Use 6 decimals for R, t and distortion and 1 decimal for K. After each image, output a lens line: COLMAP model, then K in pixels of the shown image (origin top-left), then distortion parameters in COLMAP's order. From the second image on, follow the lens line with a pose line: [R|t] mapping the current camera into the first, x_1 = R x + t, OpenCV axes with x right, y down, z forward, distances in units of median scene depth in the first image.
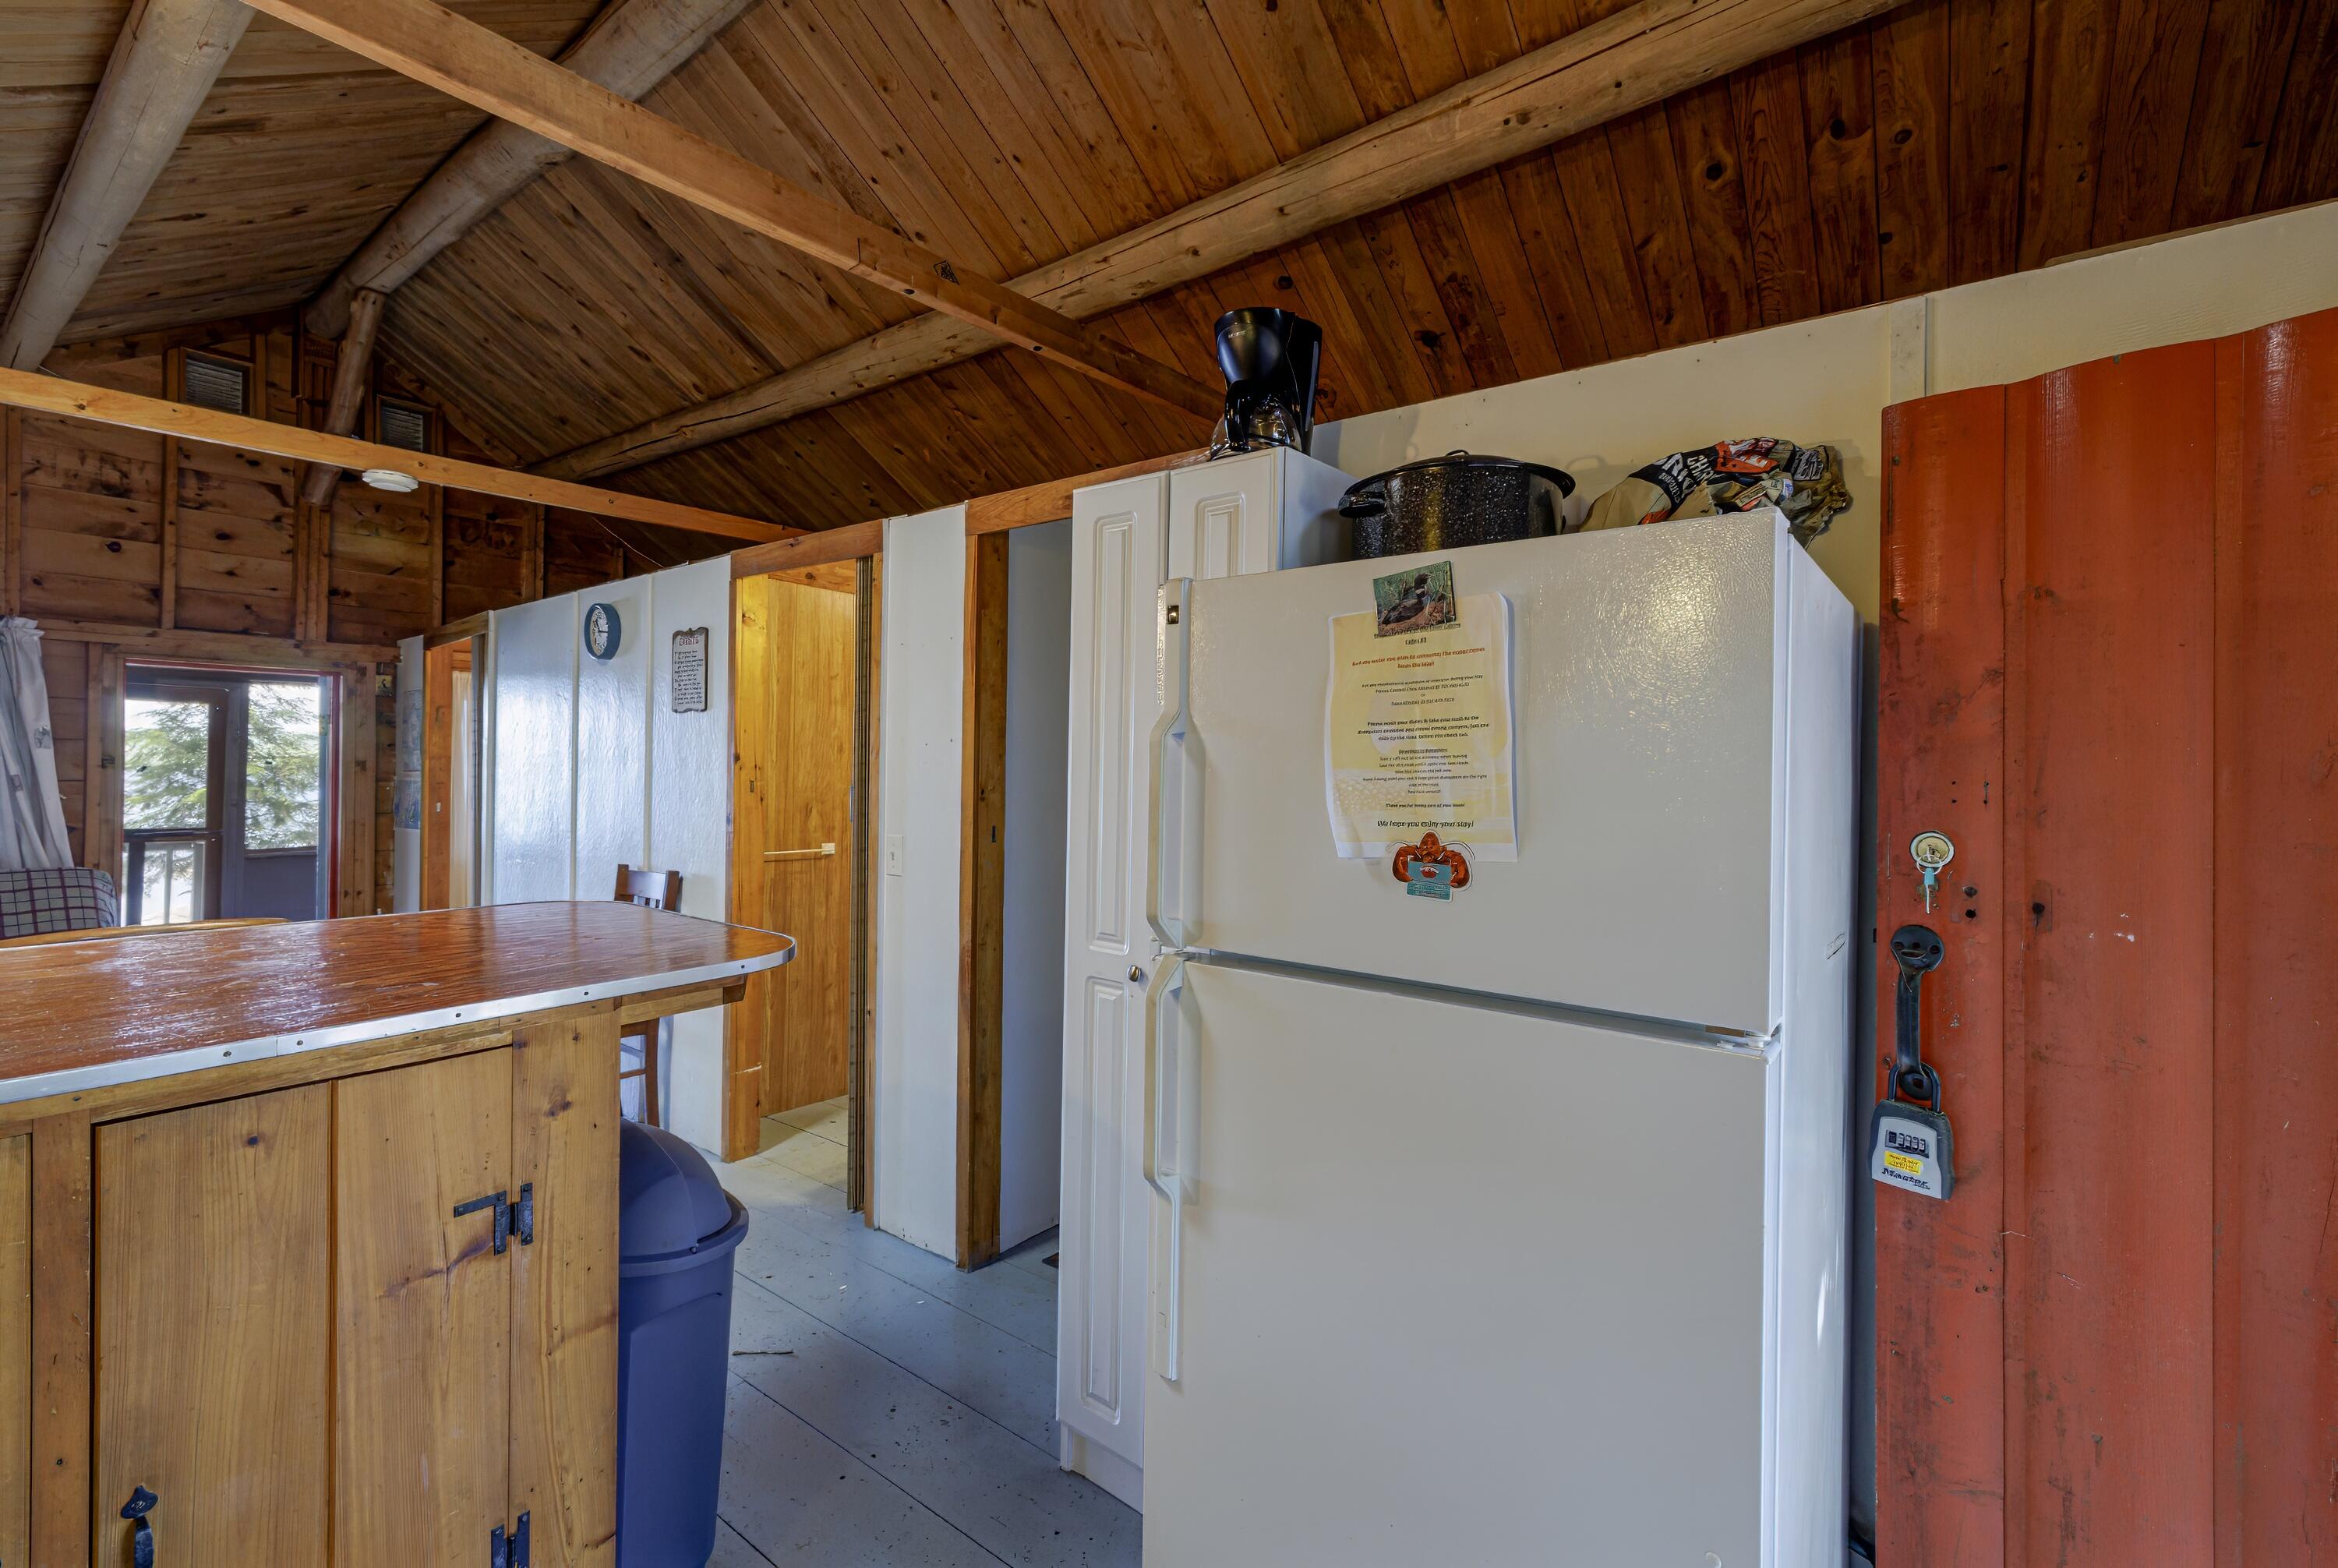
lens RADIAL K [[1018.0, 0, 1169.0], [0, 1018.0, 784.0], [0, 0, 1]] dist [0.000010, -0.000027]
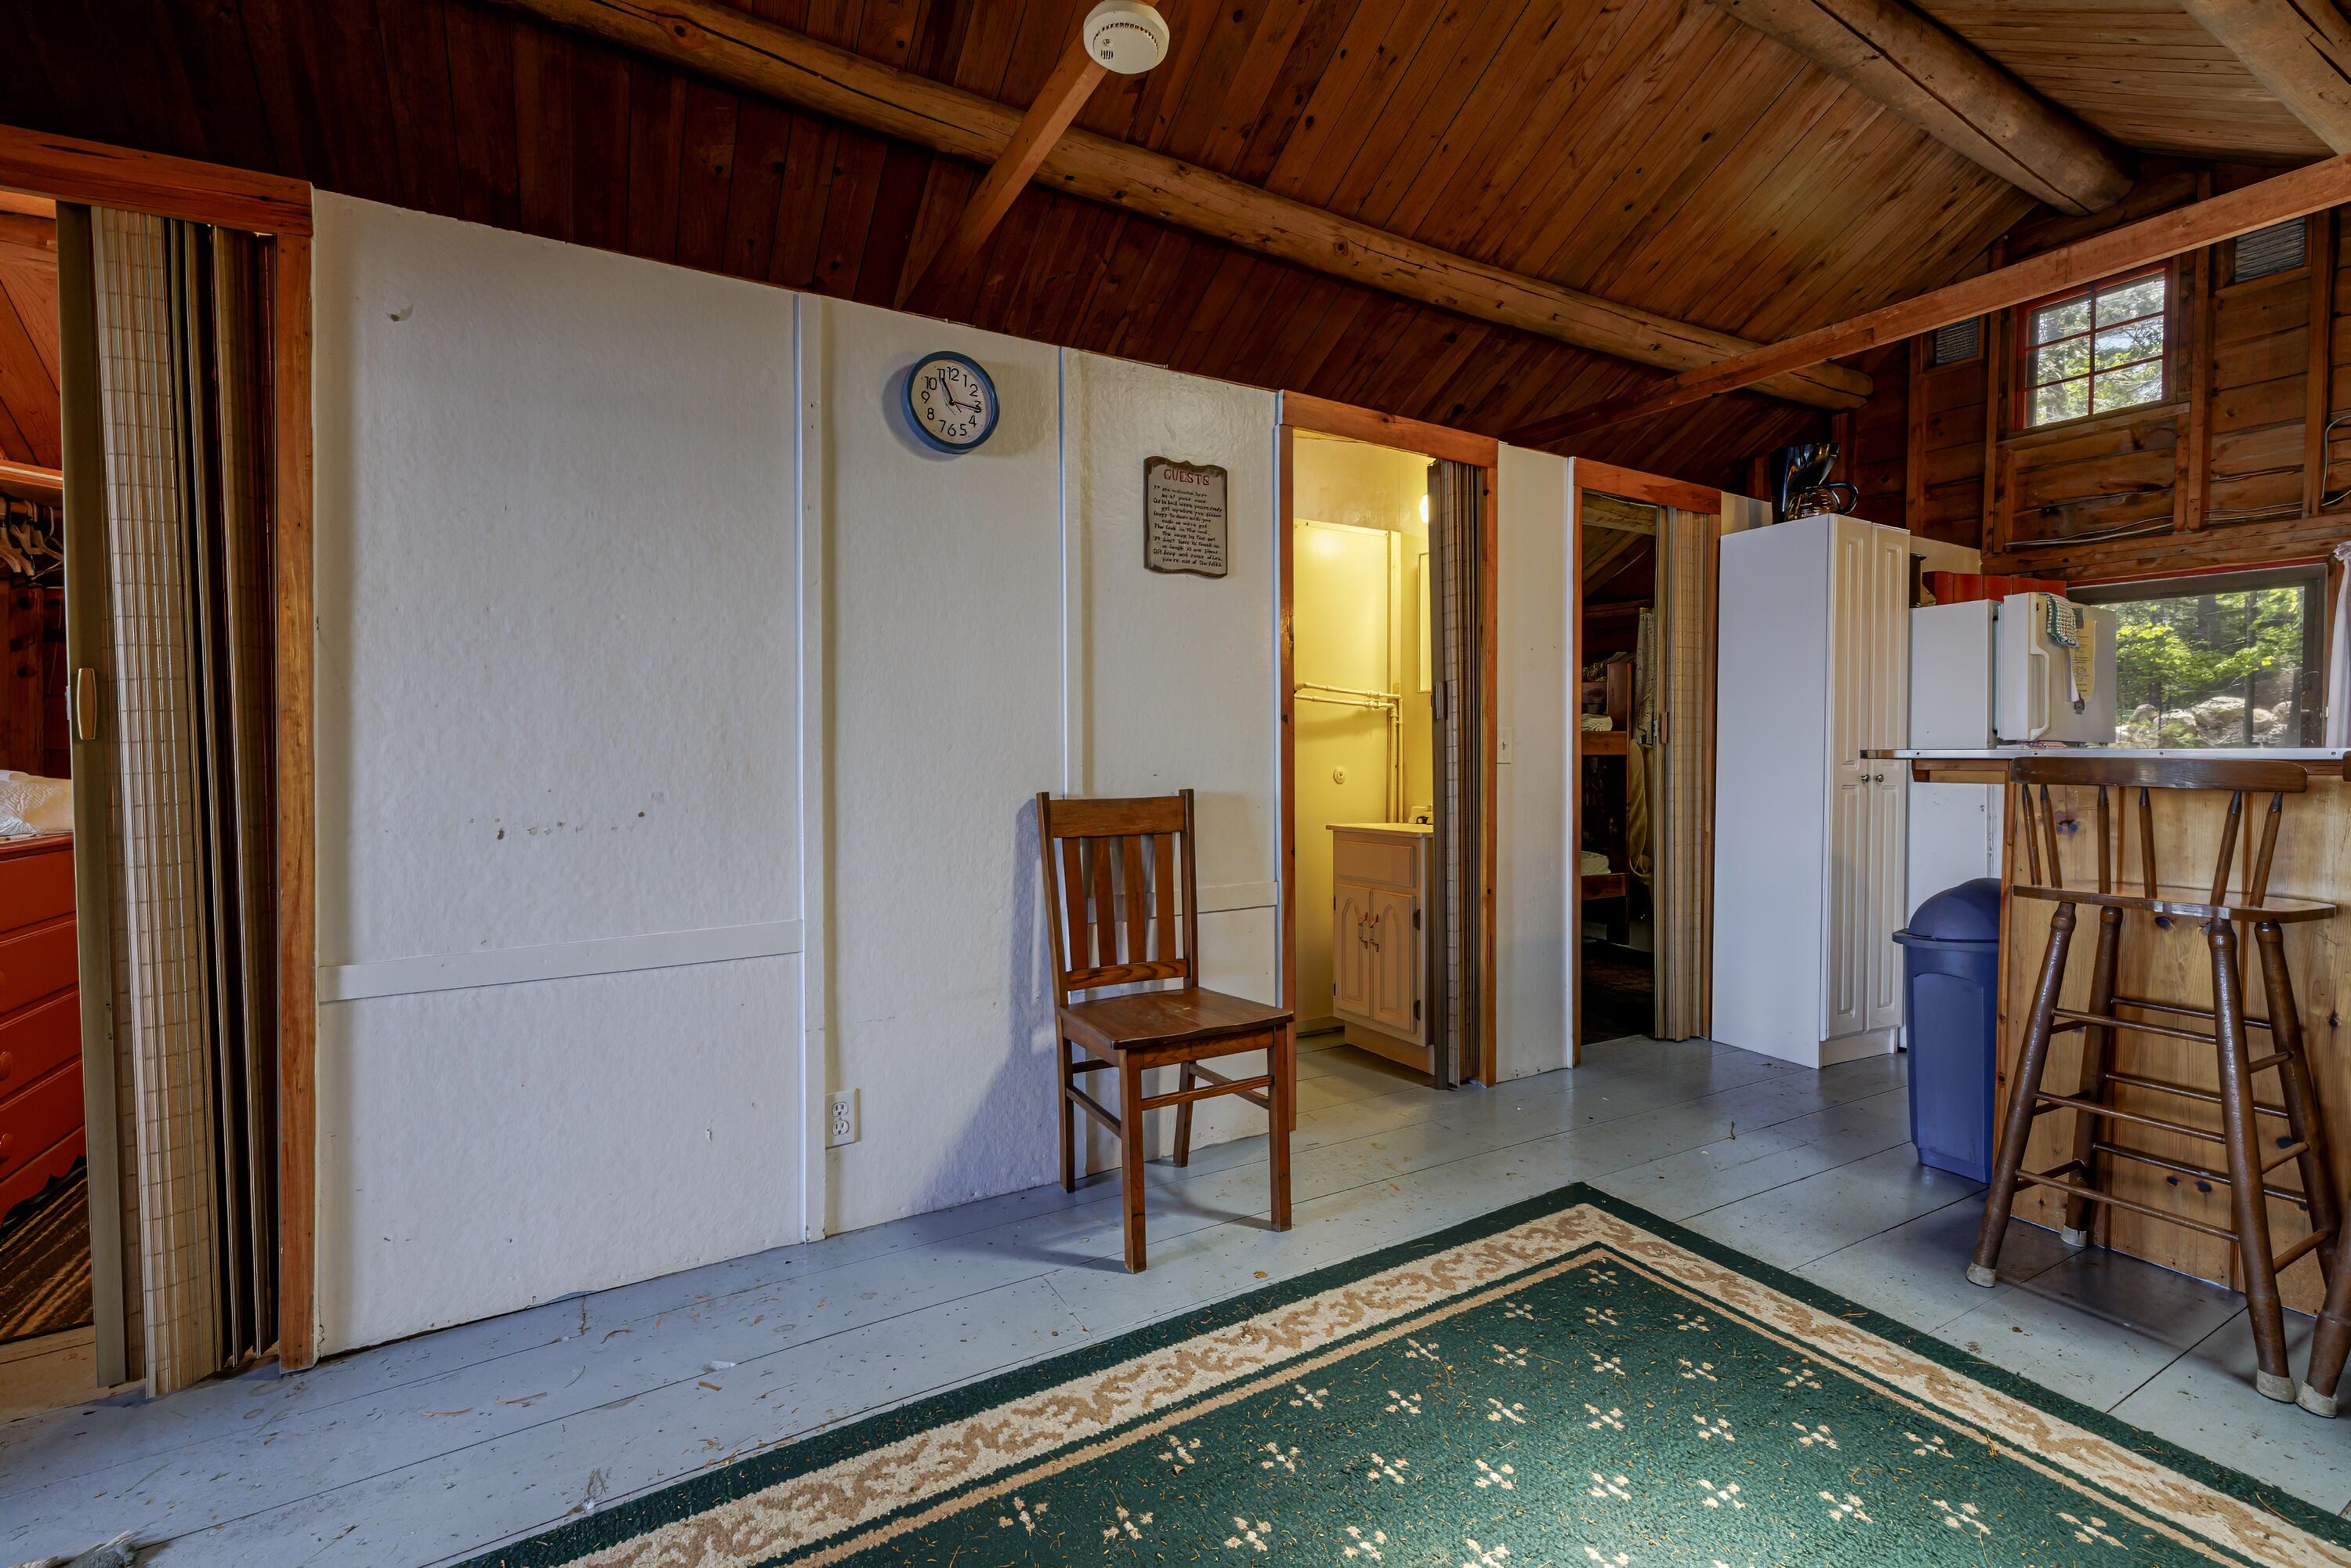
lens RADIAL K [[1023.6, 0, 1175.5], [0, 1023.6, 784.0], [0, 0, 1]] dist [0.000010, -0.000027]
pose [[0.373758, -0.039651, 0.926678, -1.545636], [0.016489, 0.999212, 0.036104, 0.078228], [-0.927380, 0.001786, 0.374118, 0.941041]]
